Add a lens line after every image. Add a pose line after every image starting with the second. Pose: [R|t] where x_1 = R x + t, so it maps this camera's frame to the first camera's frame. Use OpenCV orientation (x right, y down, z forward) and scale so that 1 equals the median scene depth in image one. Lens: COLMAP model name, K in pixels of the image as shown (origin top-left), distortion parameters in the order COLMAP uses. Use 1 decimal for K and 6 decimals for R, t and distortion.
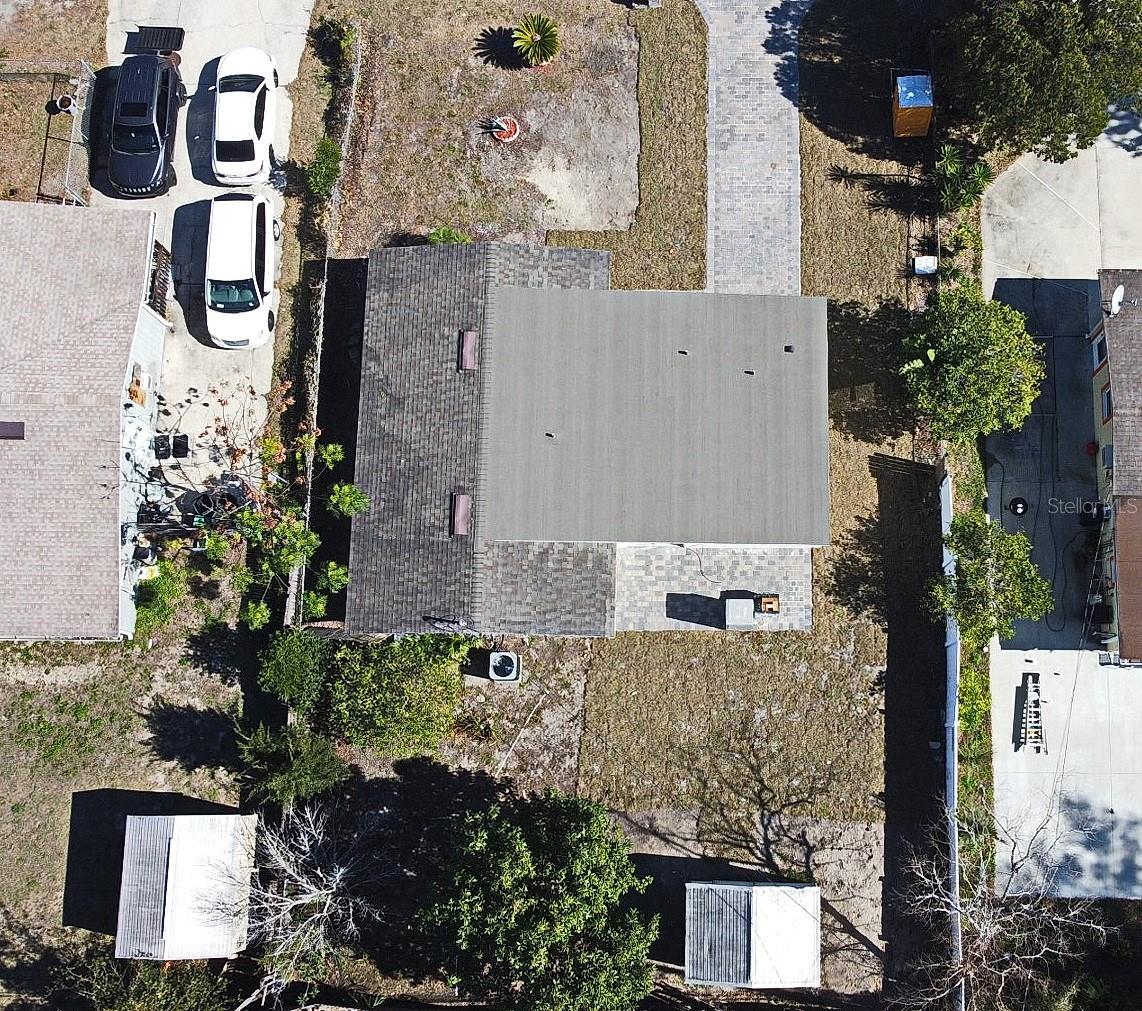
lens RADIAL K [[1322.0, 0, 731.2], [0, 1322.0, 448.2], [0, 0, 1]] dist [-0.006578, 0.000000]
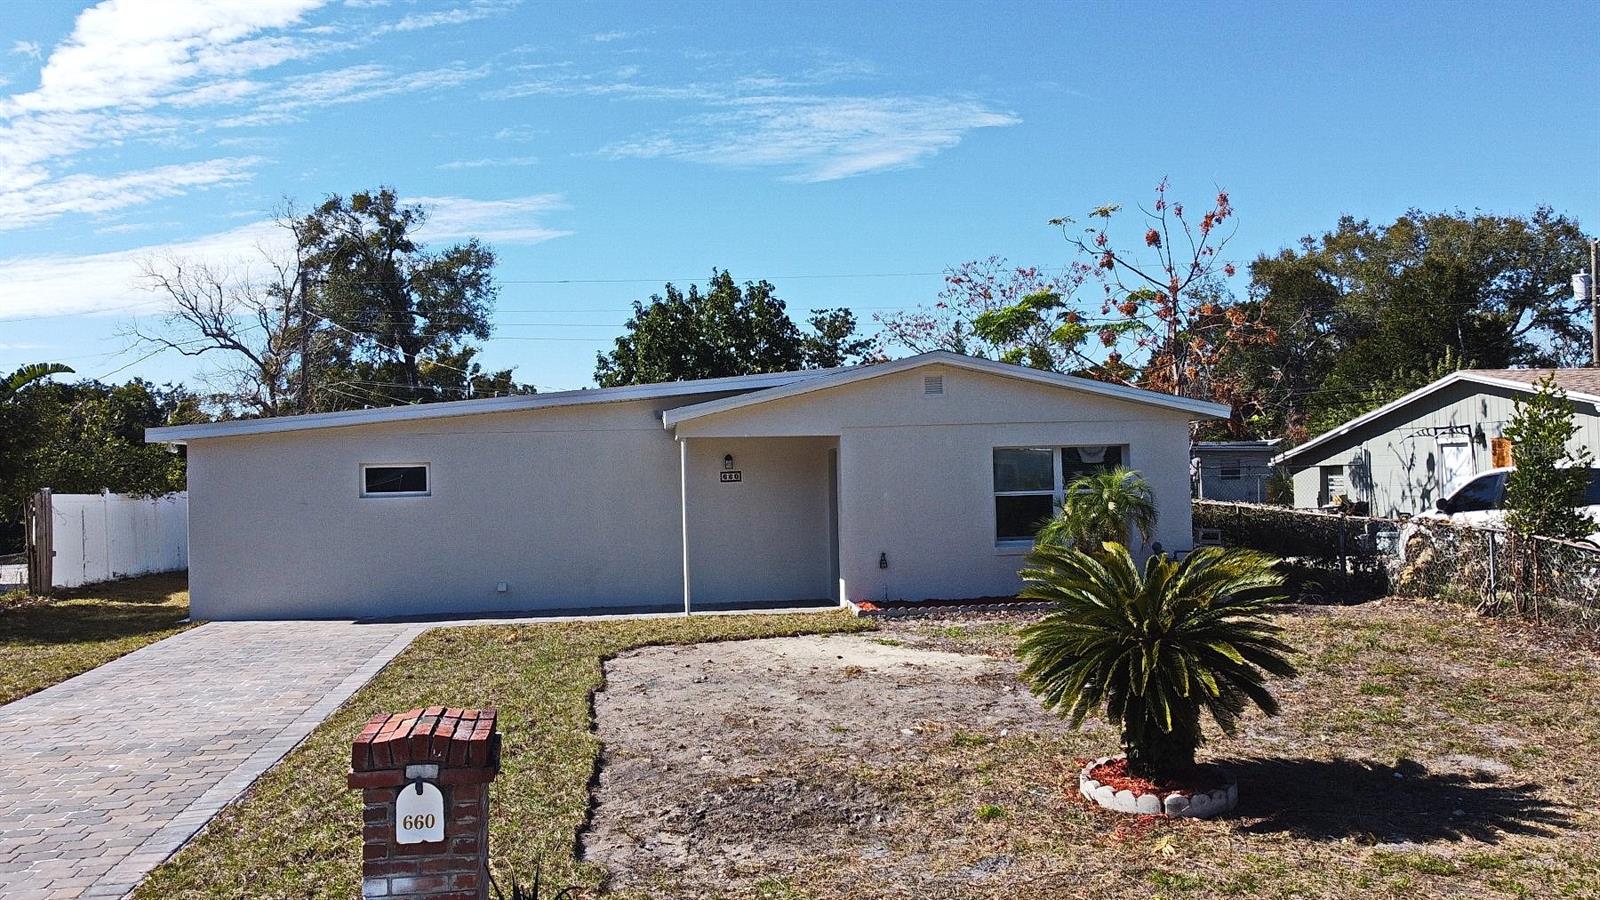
lens RADIAL K [[1215.3, 0, 802.2], [0, 1215.3, 462.1], [0, 0, 1]] dist [-0.003760, -0.001544]
pose [[-0.991808, 0.015961, -0.126737, -0.085896], [-0.120102, 0.221364, 0.967767, -0.504514], [0.043502, 0.975061, -0.217634, 1.089648]]
